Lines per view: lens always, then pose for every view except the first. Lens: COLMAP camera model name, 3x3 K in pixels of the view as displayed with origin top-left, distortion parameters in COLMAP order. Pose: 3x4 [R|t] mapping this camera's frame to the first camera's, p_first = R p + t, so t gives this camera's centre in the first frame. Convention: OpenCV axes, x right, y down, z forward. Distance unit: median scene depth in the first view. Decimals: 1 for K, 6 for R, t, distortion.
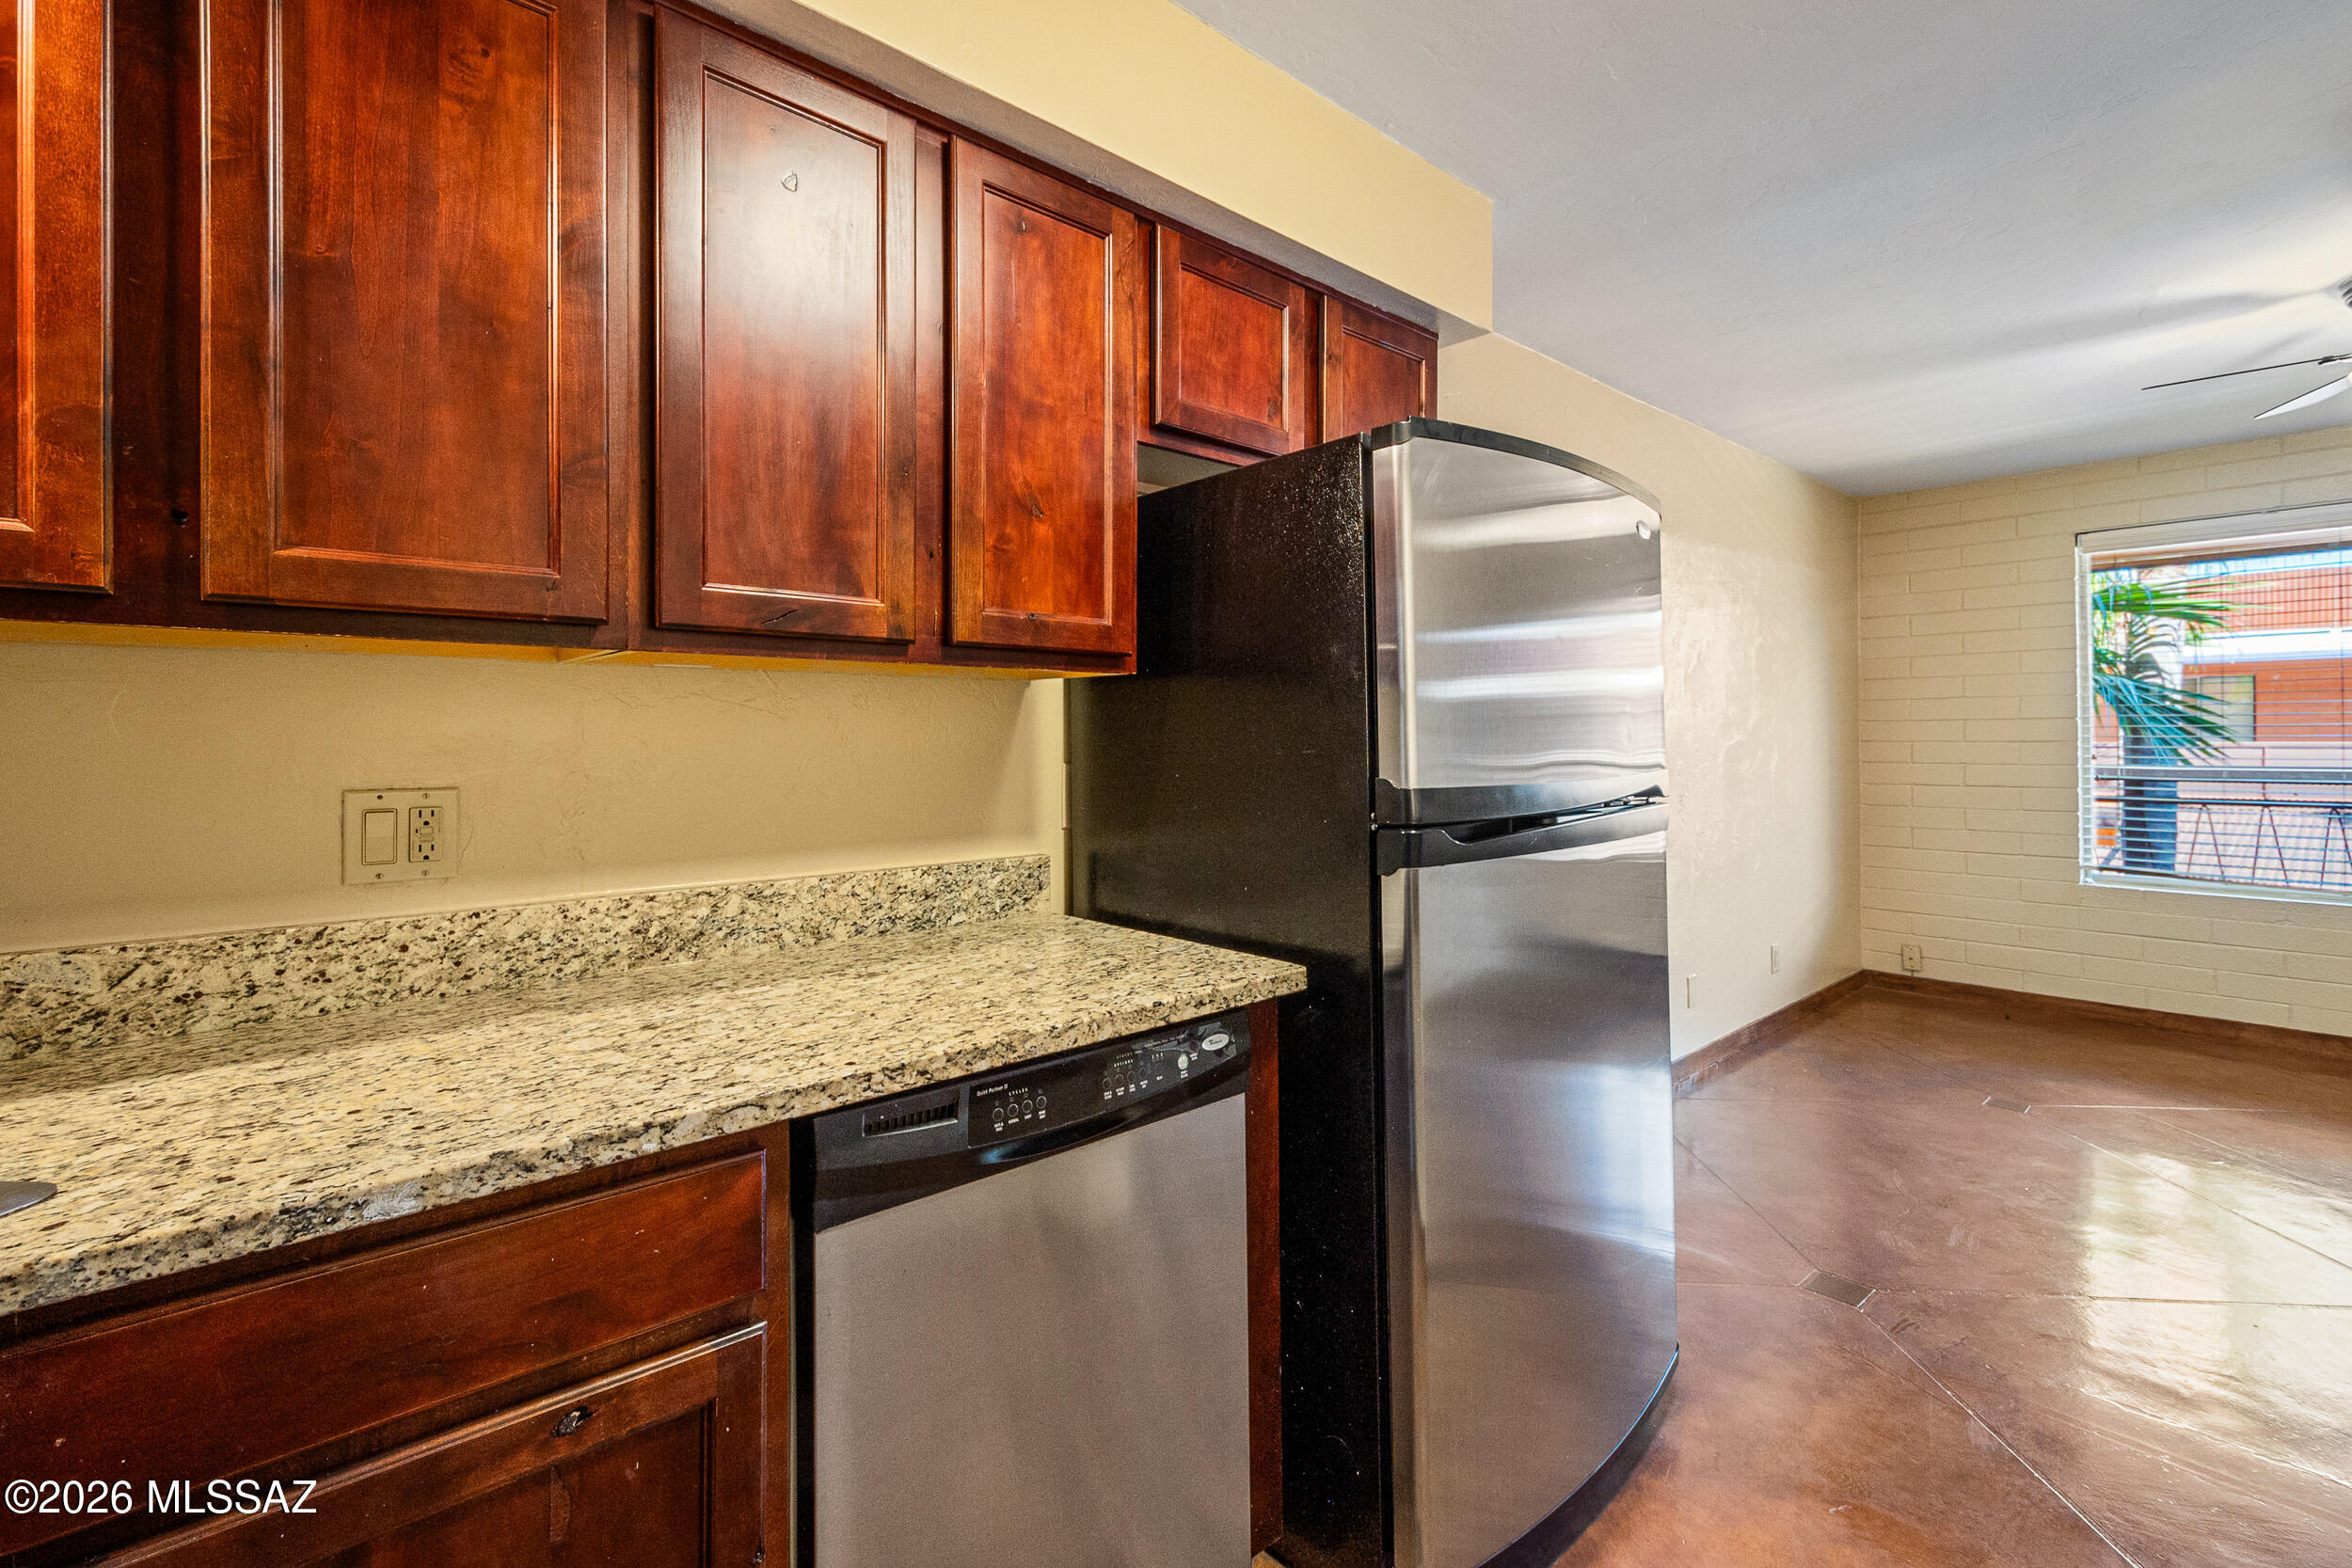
lens RADIAL K [[1036.1, 0, 1167.9], [0, 1036.1, 726.3], [0, 0, 1]] dist [0.002767, 0.000066]
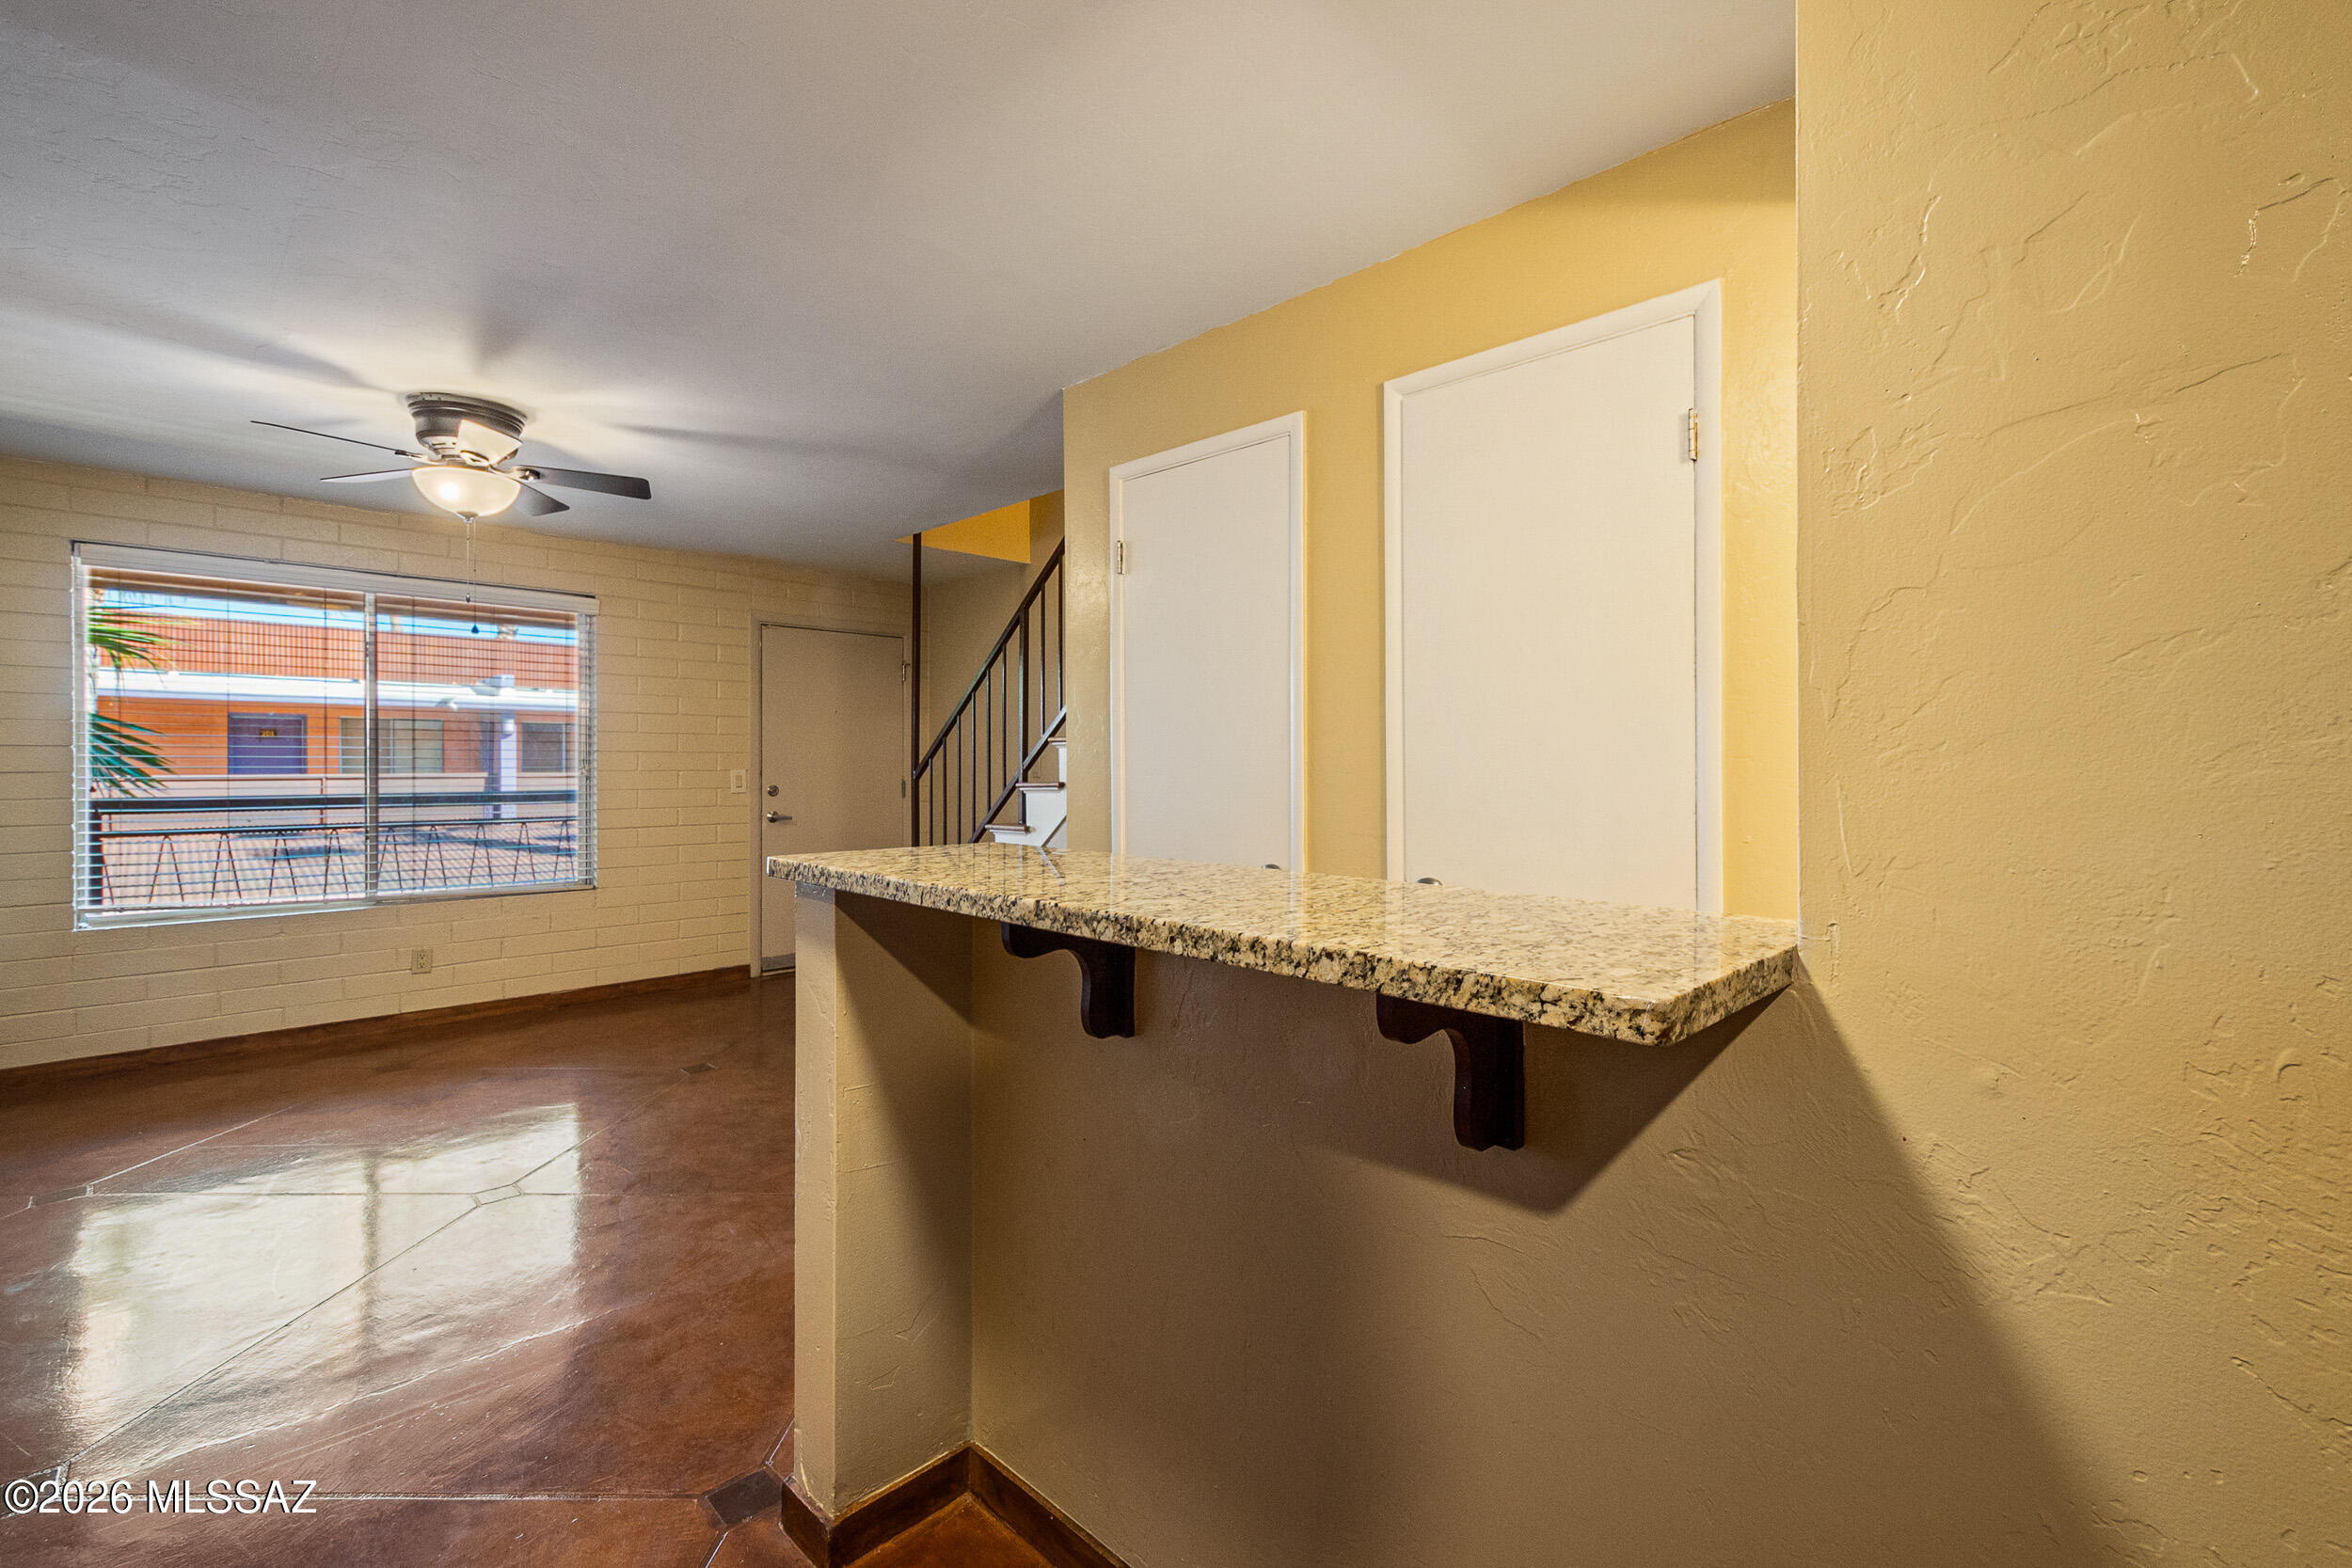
lens RADIAL K [[1033.2, 0, 1152.7], [0, 1033.2, 769.0], [0, 0, 1]] dist [0.026356, -0.000587]
pose [[-0.049289, 0.001686, 0.998783, -0.280501], [-0.011020, 0.999937, -0.002231, 0.010829], [-0.998724, -0.011117, -0.049267, 0.367400]]
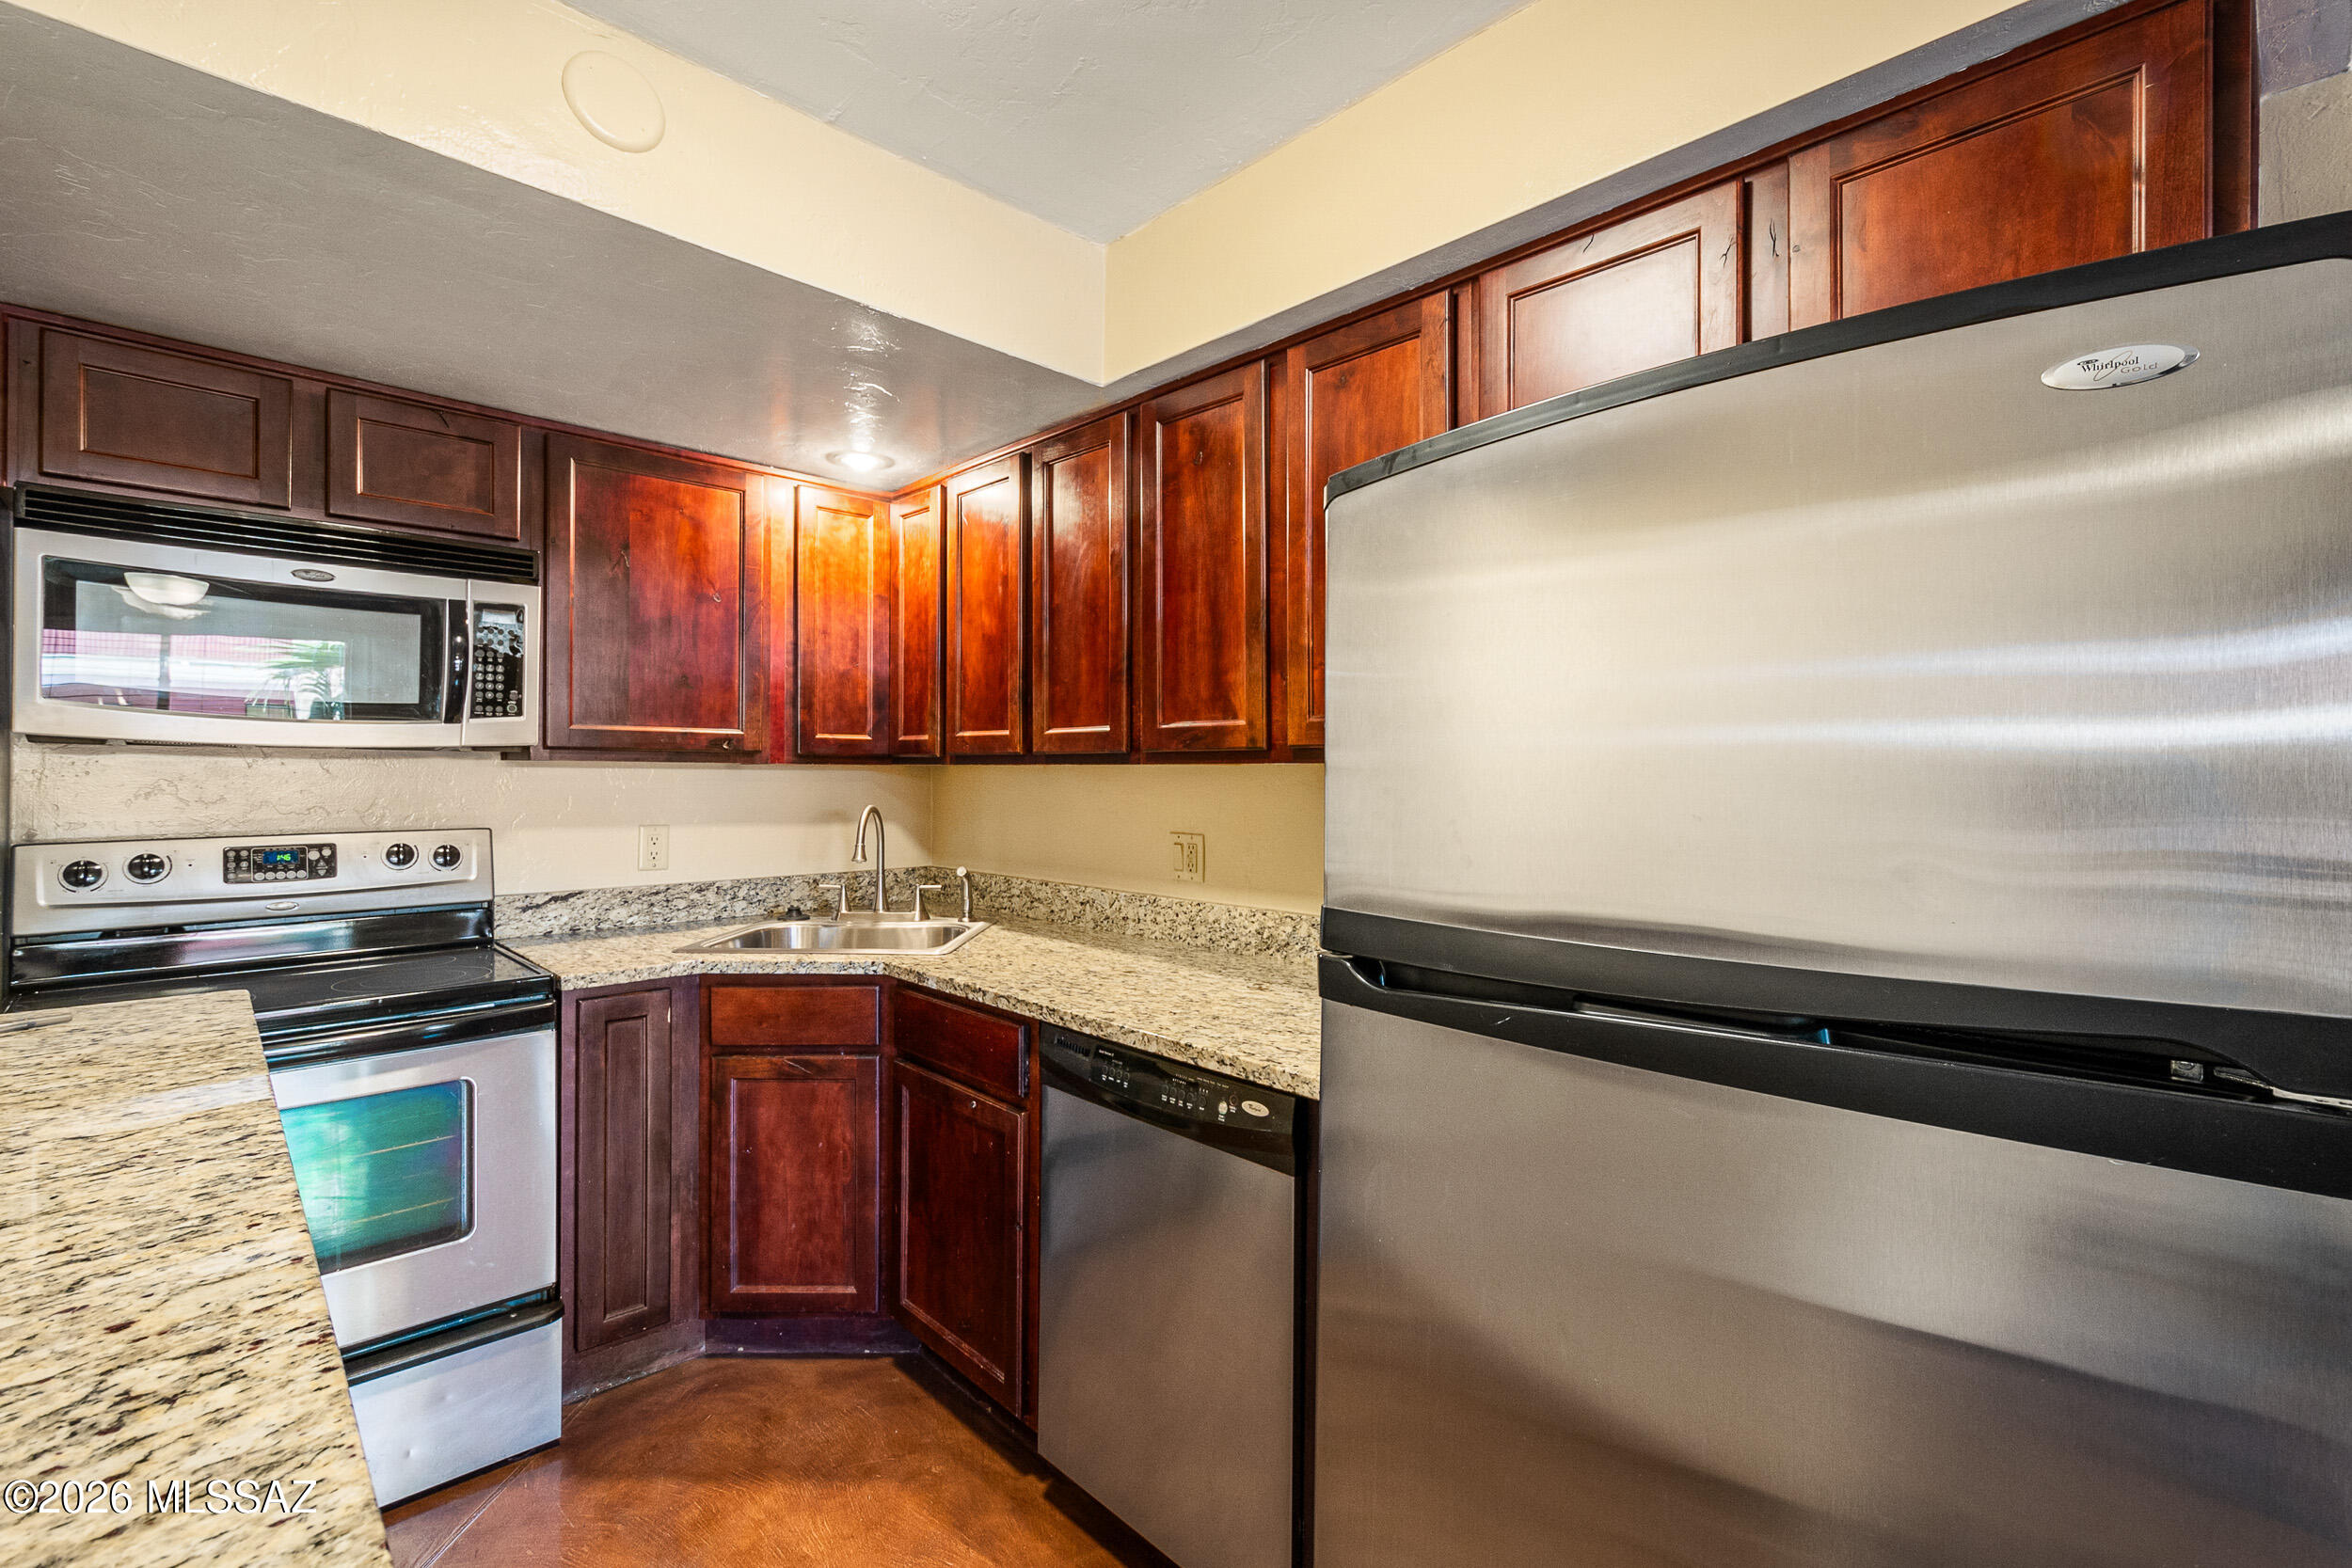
lens RADIAL K [[1028.7, 0, 1180.1], [0, 1028.7, 771.1], [0, 0, 1]] dist [0.000364, -0.000191]
pose [[0.046820, 0.003070, -0.998899, 1.100149], [0.008326, 0.999959, 0.003463, -0.058911], [0.998869, -0.008479, 0.046793, 0.840343]]
